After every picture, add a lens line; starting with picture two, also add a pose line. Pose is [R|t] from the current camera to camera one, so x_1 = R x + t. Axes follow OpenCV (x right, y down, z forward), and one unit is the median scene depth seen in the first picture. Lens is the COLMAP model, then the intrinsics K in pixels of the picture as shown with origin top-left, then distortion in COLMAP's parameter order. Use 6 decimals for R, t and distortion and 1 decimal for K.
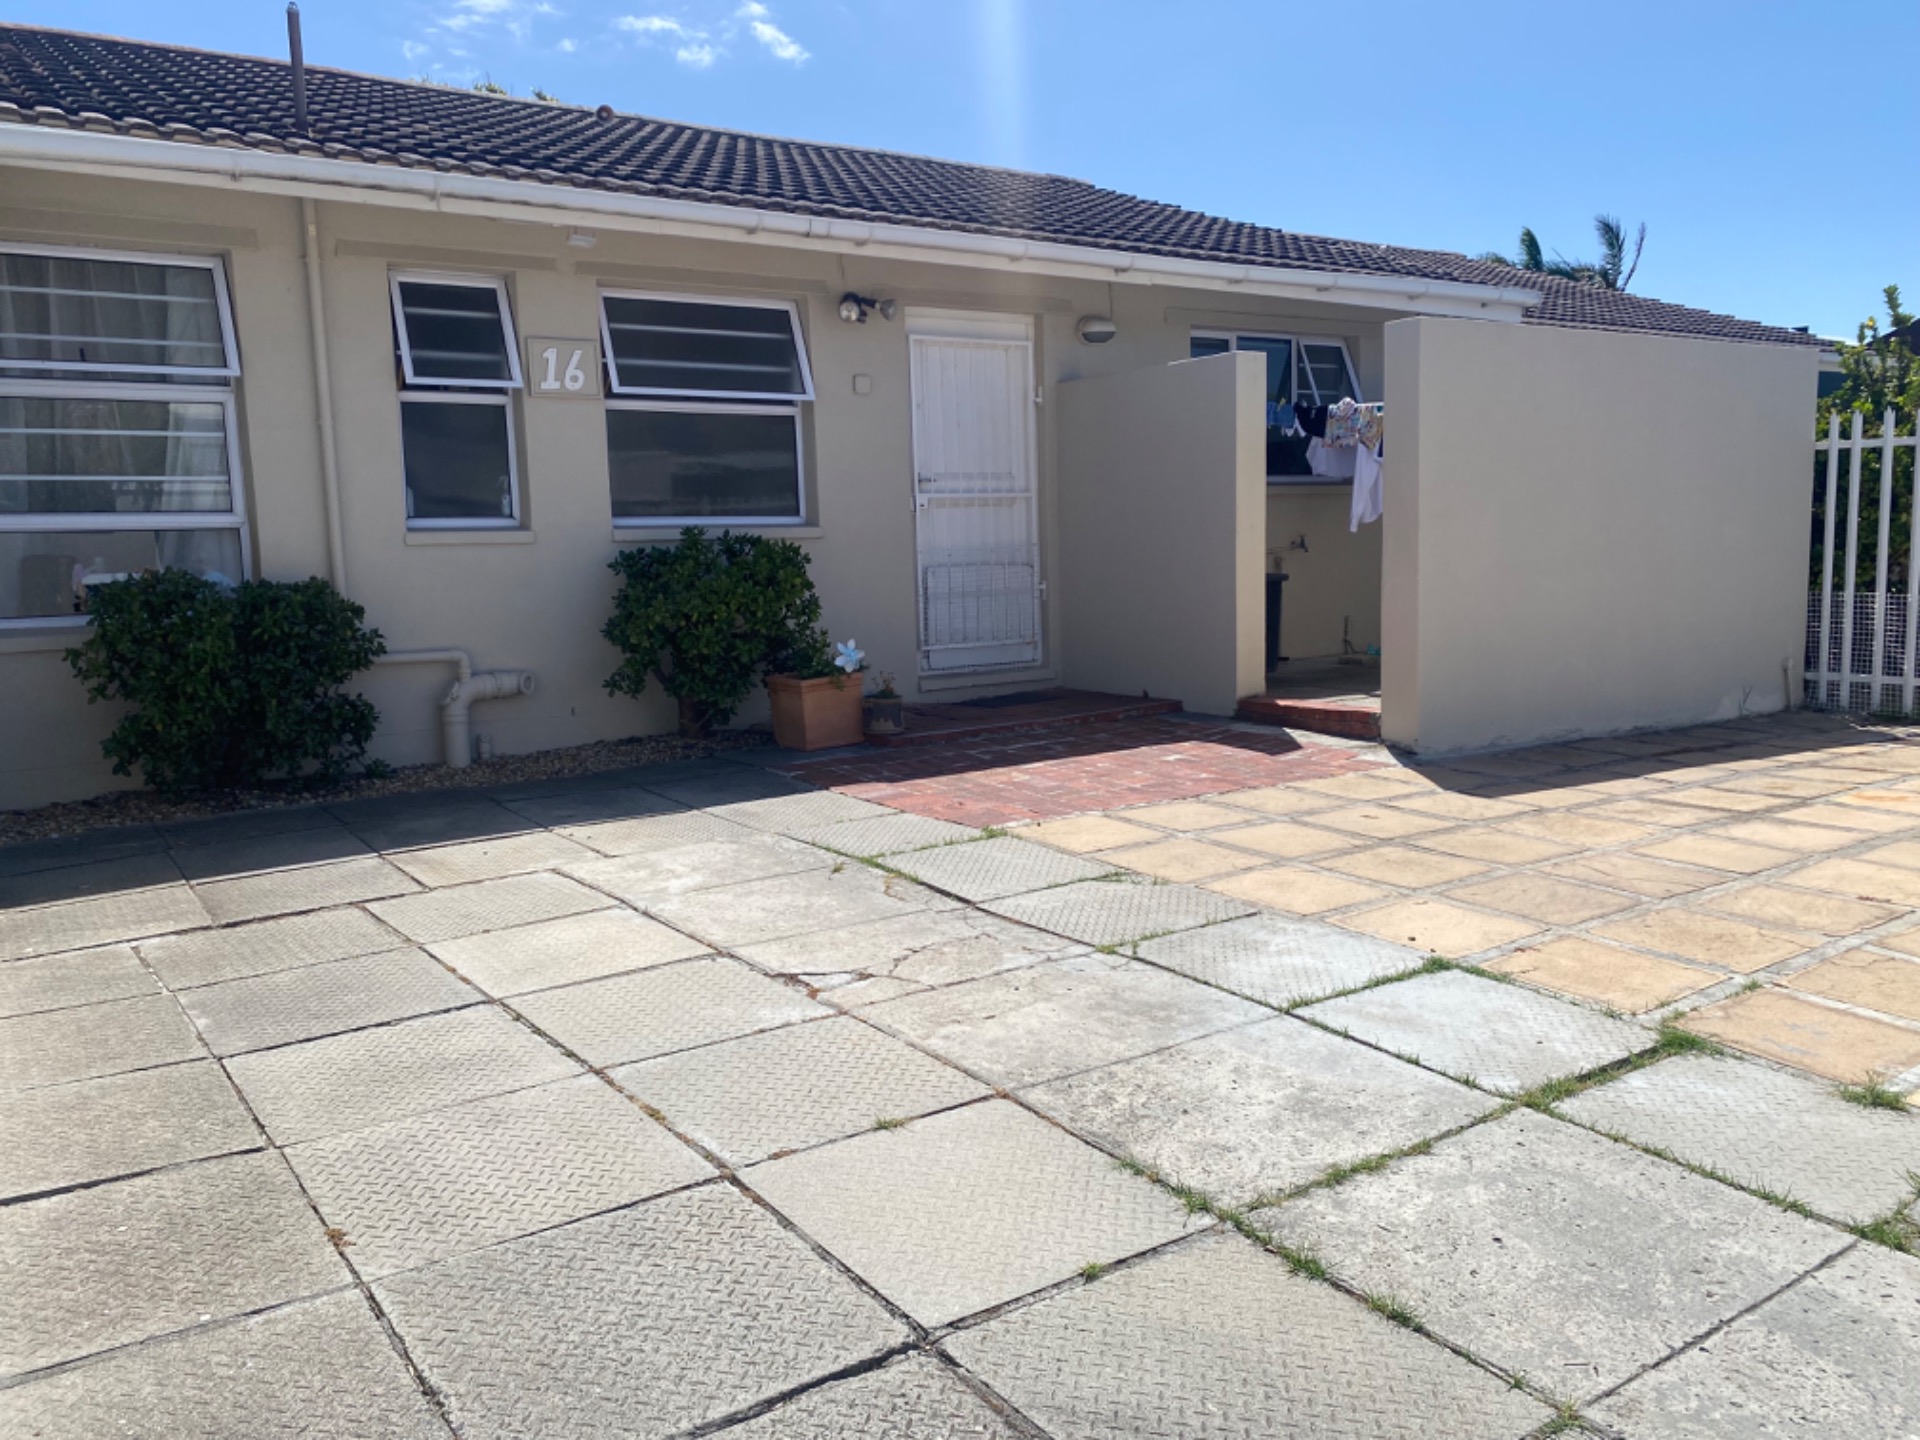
lens RADIAL K [[1467.9, 0, 954.5], [0, 1467.9, 725.7], [0, 0, 1]] dist [0.055614, -0.080291]
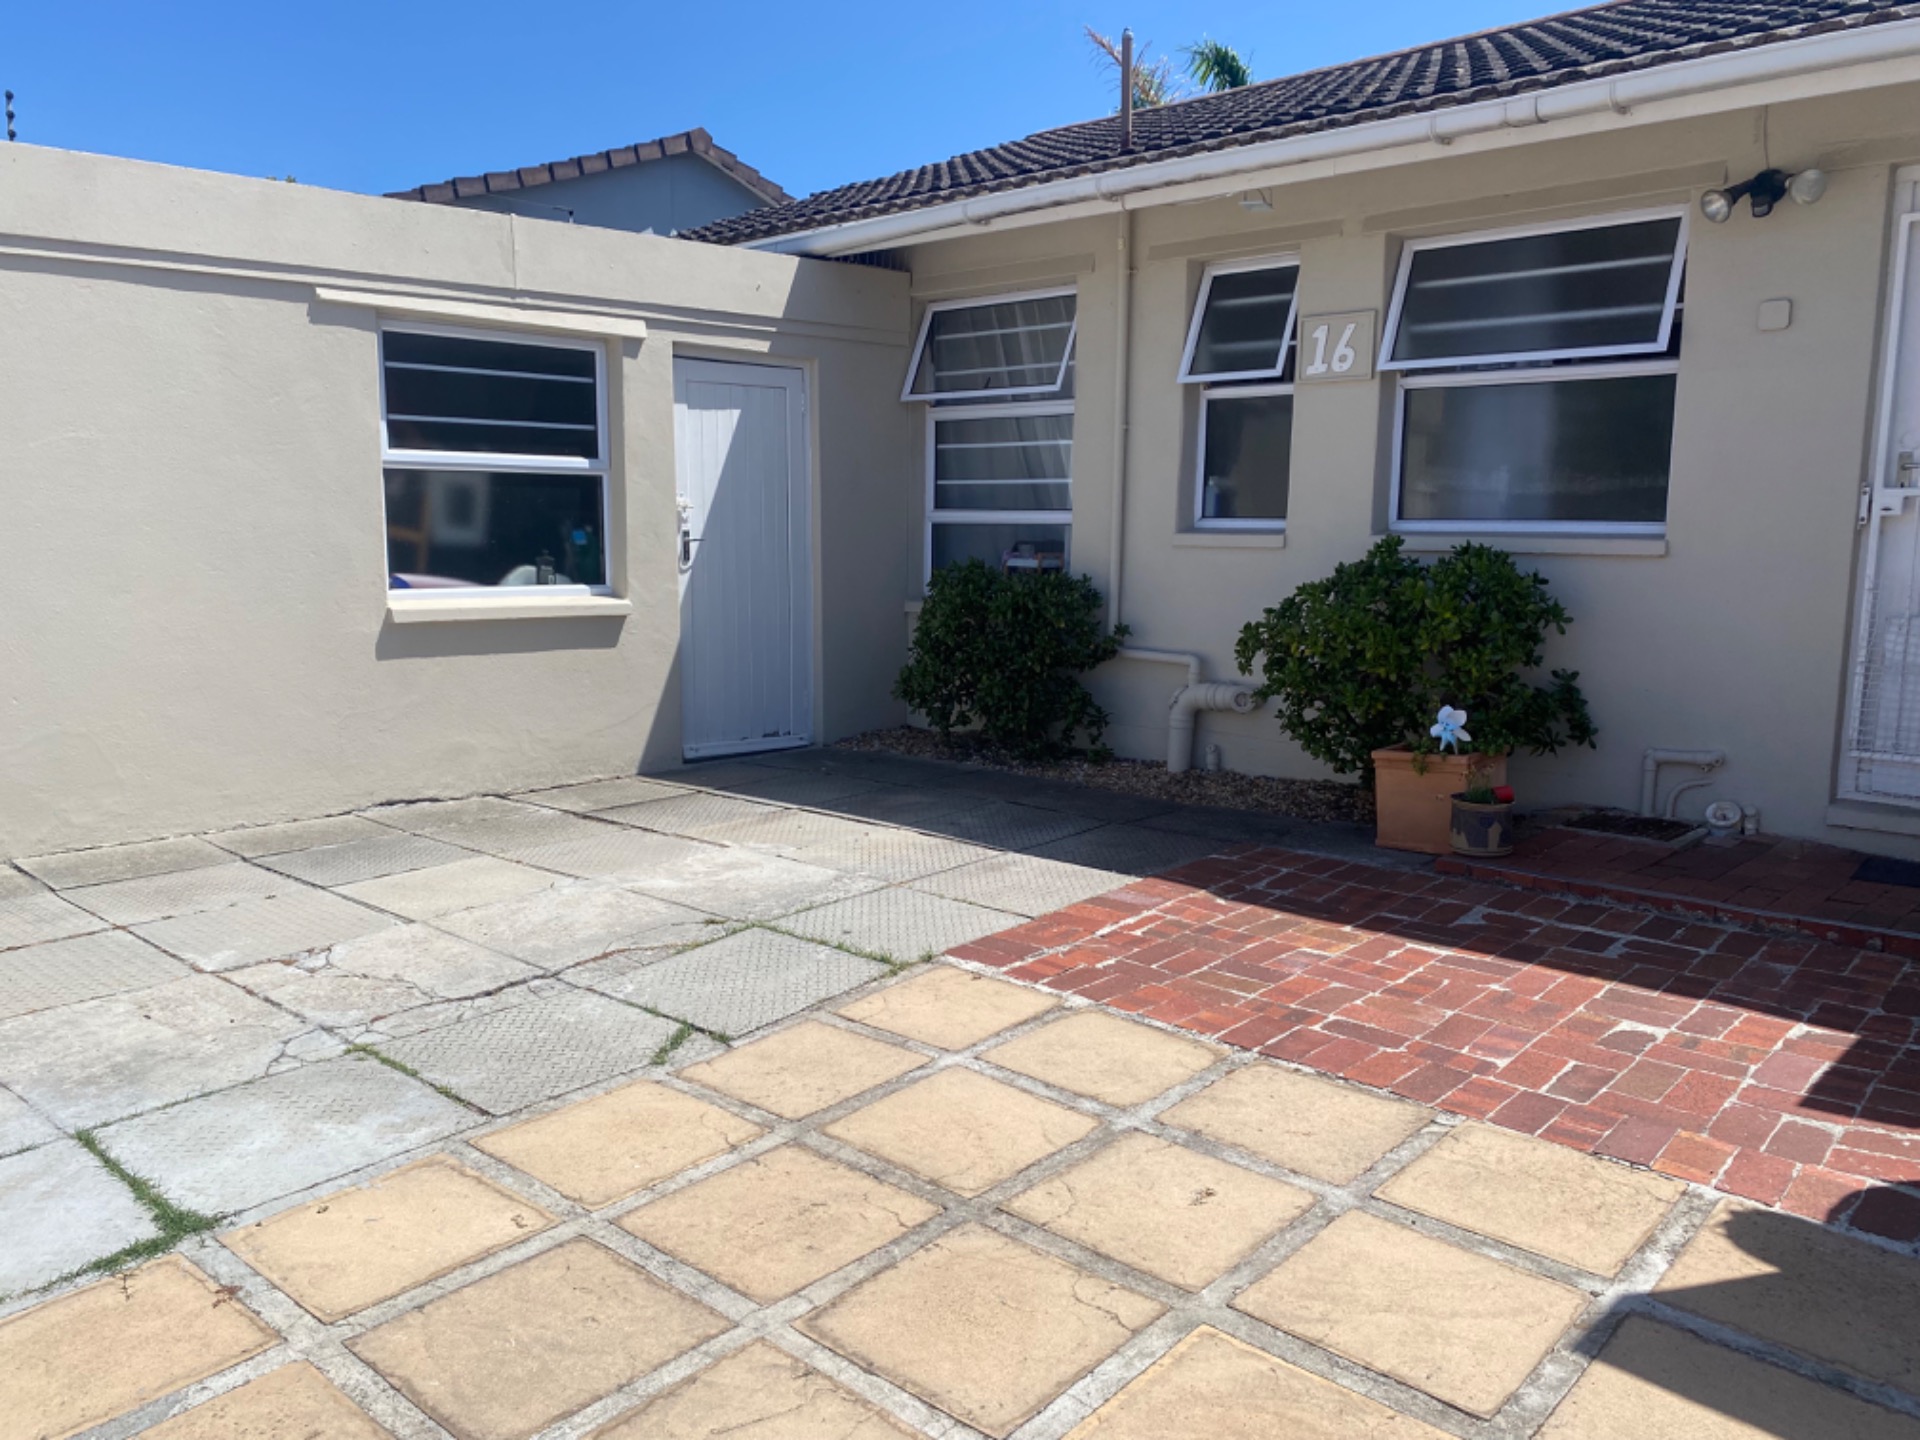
lens RADIAL K [[1446.9, 0, 937.7], [0, 1446.9, 718.7], [0, 0, 1]] dist [0.049890, -0.082585]
pose [[0.223828, 0.162036, -0.961065, 0.520808], [-0.135571, 0.981673, 0.133936, -0.108988], [0.965153, 0.100314, 0.241694, 0.578765]]
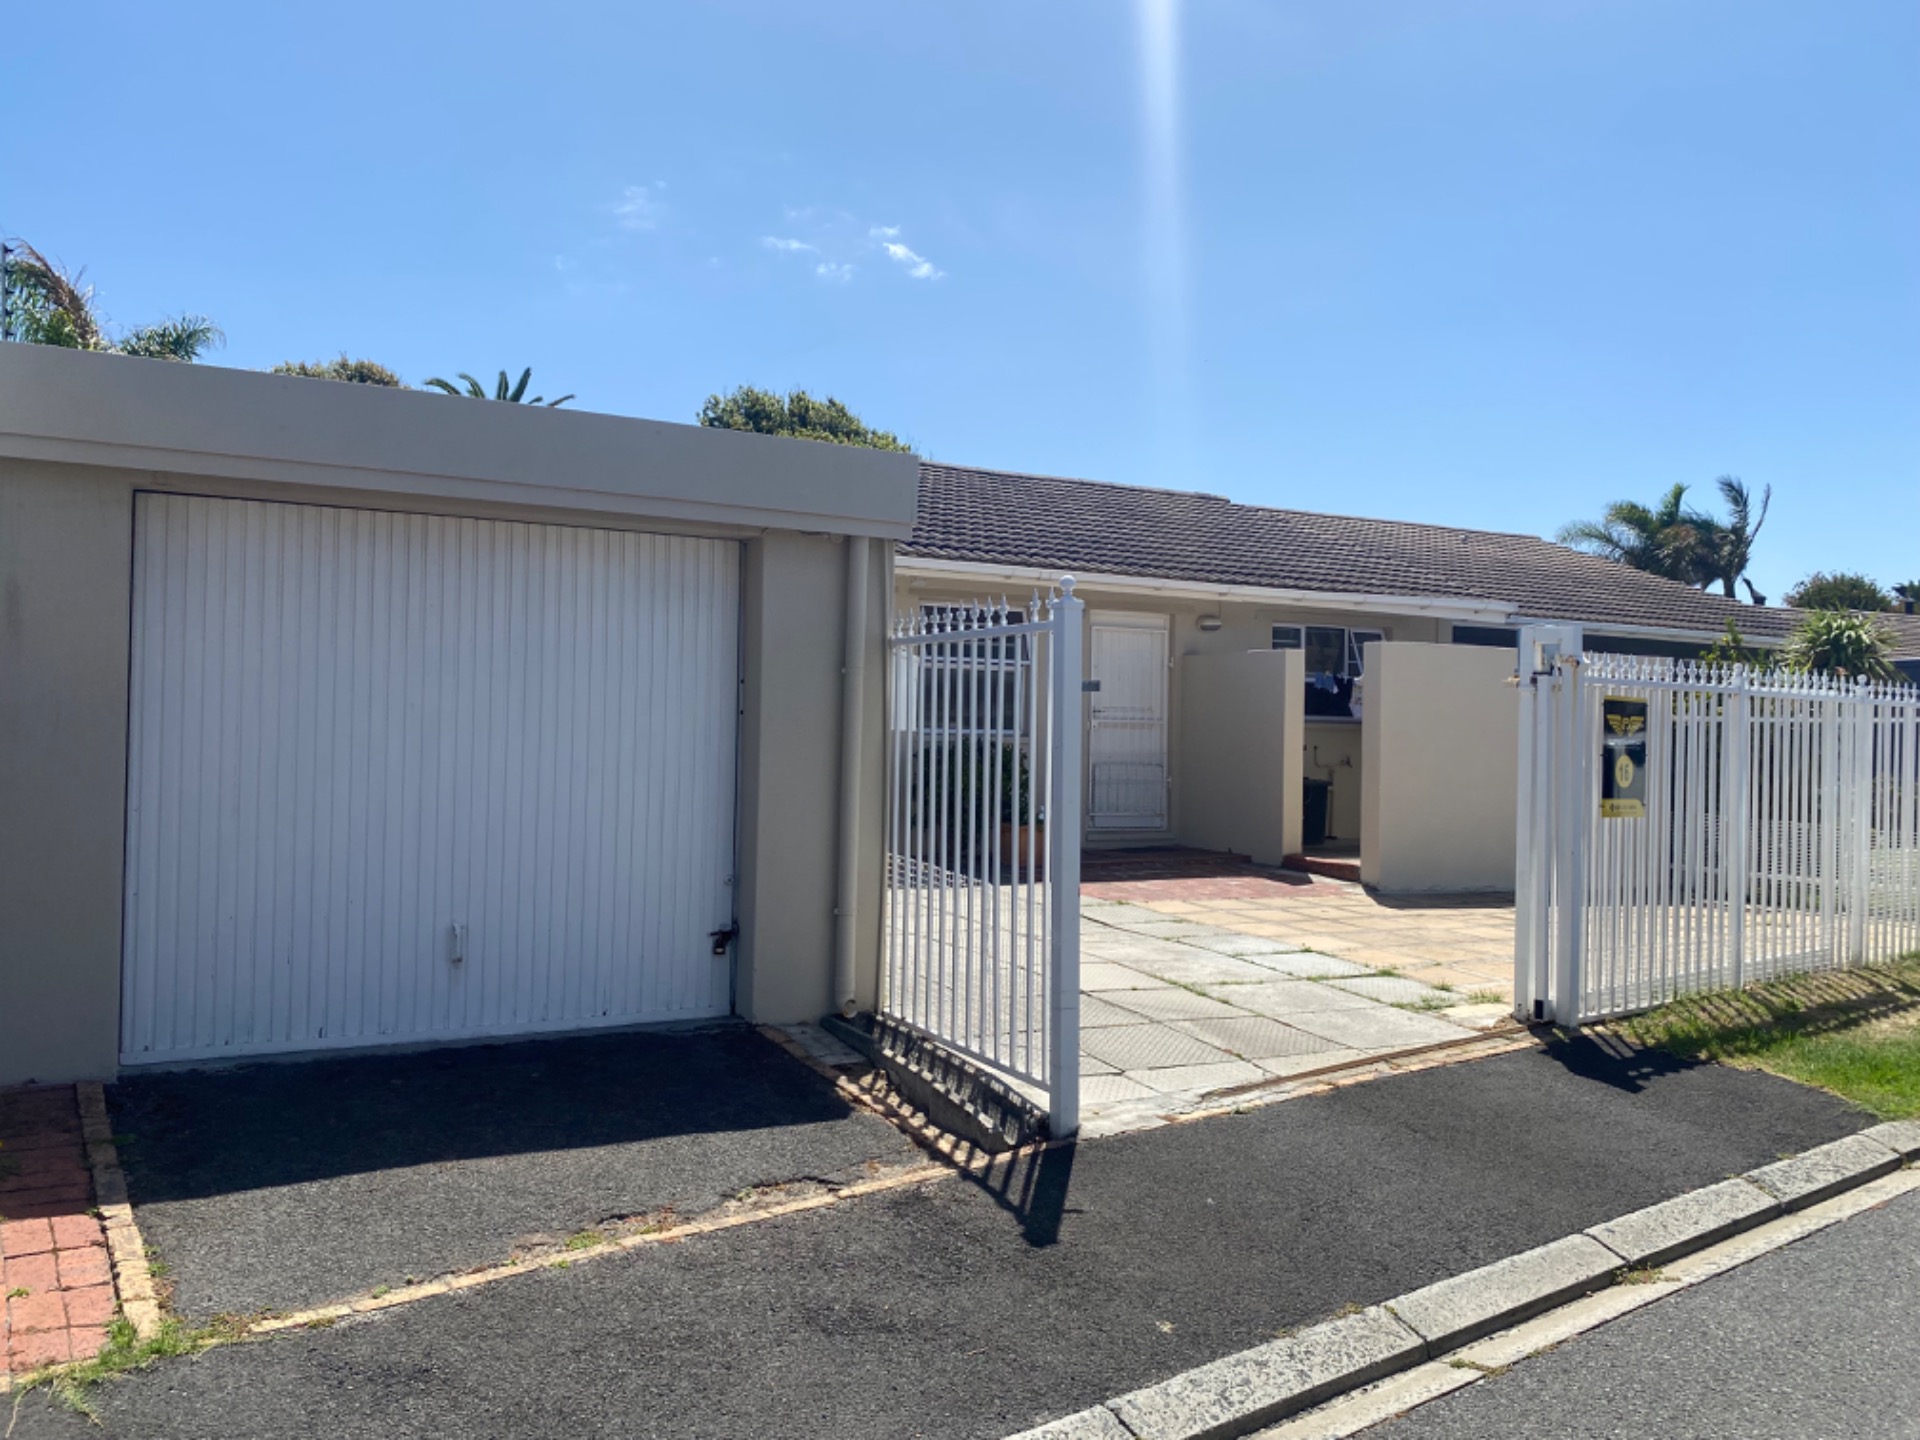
lens RADIAL K [[1419.4, 0, 931.9], [0, 1419.4, 728.2], [0, 0, 1]] dist [0.074211, -0.179987]
pose [[0.989707, 0.051360, -0.133577, 0.011866], [-0.067504, 0.990562, -0.119290, 0.061904], [0.126189, 0.127079, 0.983833, -0.675557]]
